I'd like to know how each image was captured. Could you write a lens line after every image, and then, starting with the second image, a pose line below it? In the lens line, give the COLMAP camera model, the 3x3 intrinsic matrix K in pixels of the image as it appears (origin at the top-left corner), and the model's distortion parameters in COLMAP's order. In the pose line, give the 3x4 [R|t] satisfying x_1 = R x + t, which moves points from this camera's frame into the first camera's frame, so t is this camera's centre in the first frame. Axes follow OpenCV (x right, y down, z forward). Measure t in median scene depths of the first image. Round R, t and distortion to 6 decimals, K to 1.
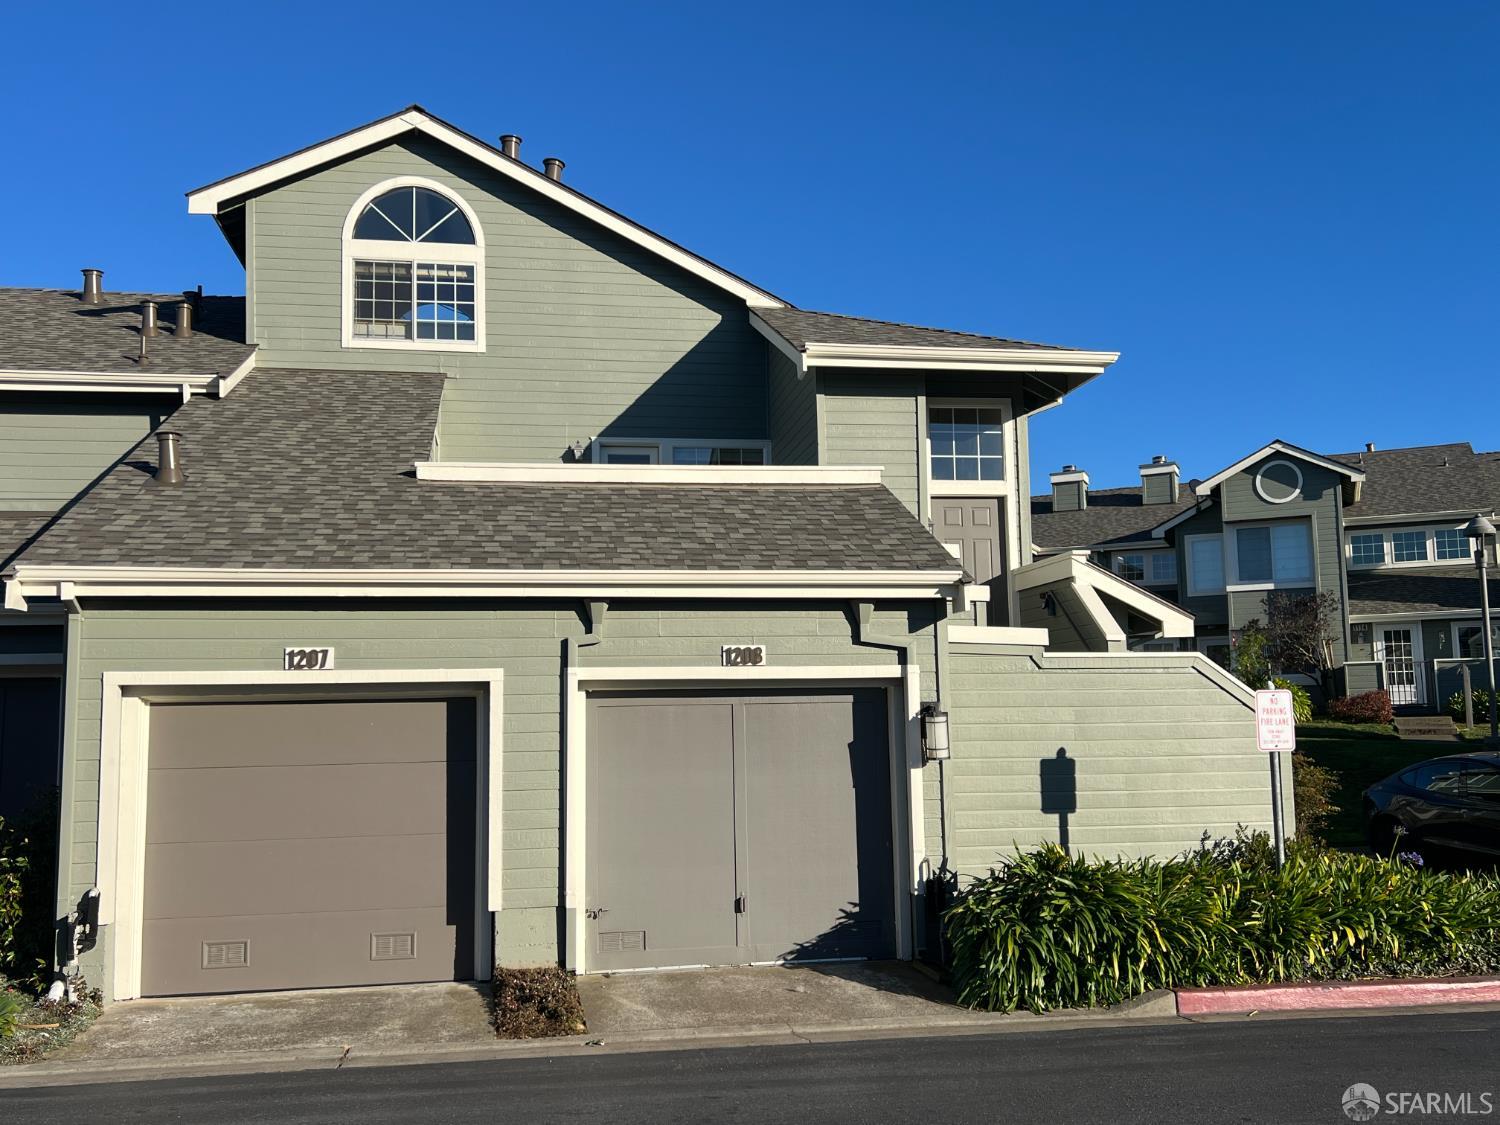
lens RADIAL K [[1353.2, 0, 746.4], [0, 1353.2, 560.3], [0, 0, 1]] dist [0.038856, -0.027750]
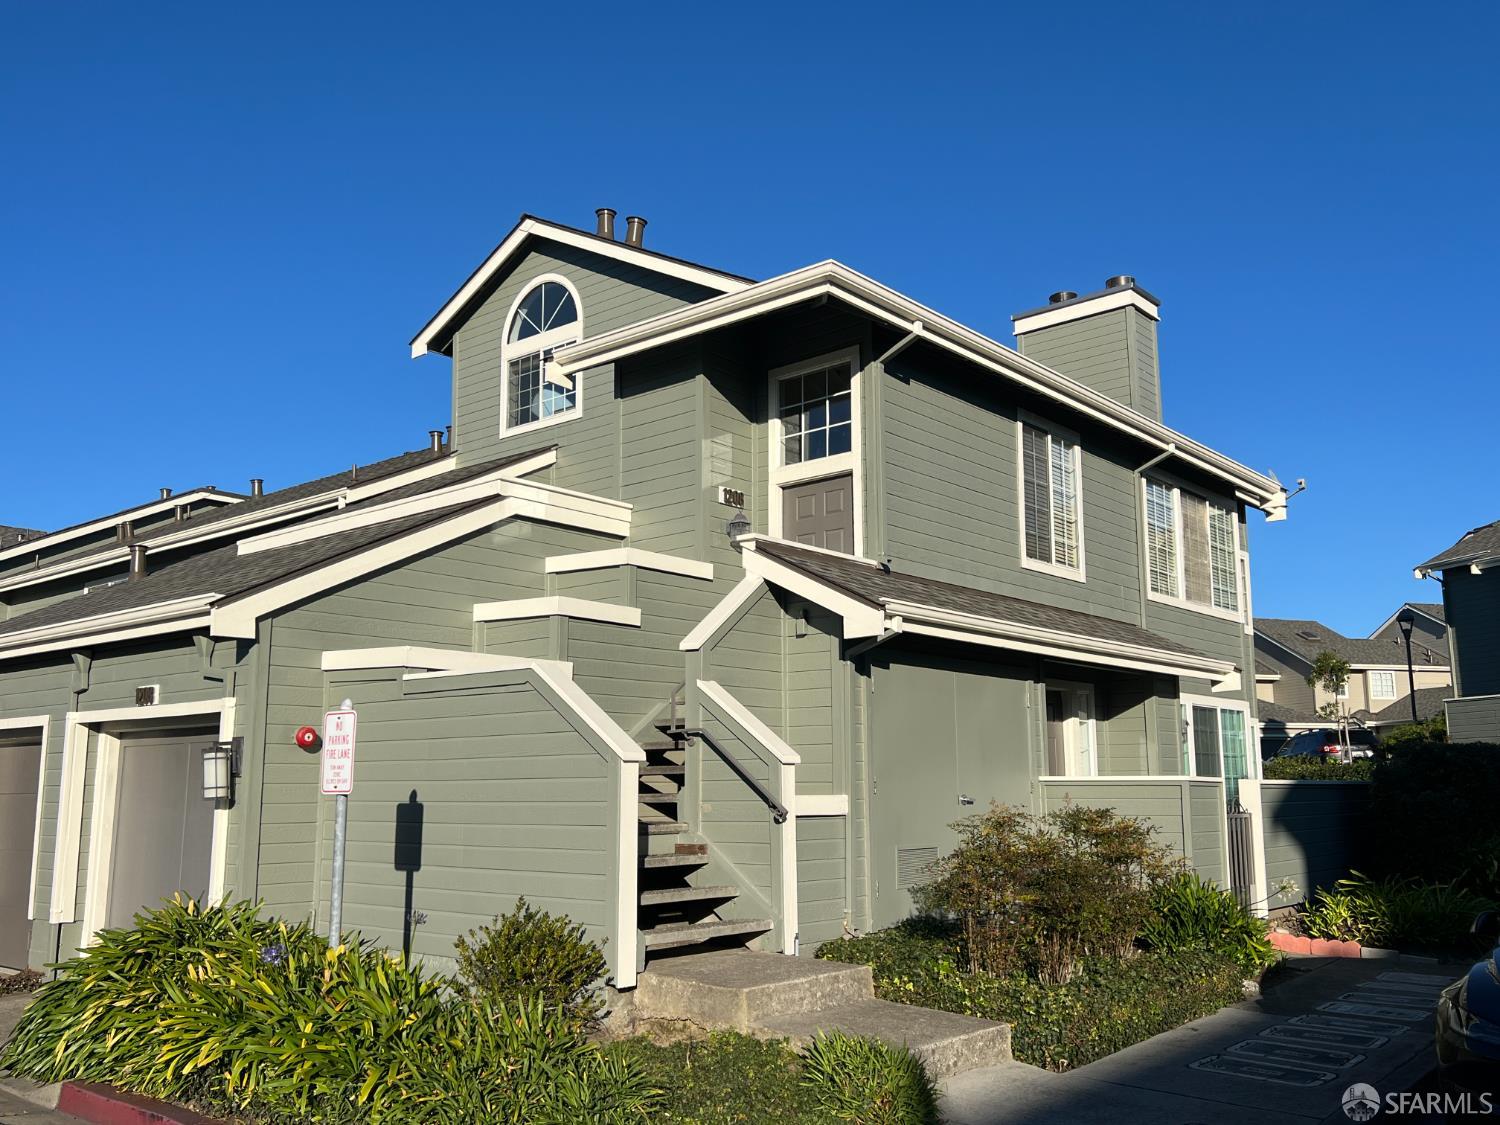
lens RADIAL K [[1303.0, 0, 758.5], [0, 1303.0, 568.3], [0, 0, 1]] dist [0.055967, -0.069376]
pose [[0.643170, -0.115127, -0.757020, 0.714923], [0.085411, 0.993250, -0.078487, 0.062044], [0.760945, -0.014177, 0.648661, 0.472249]]
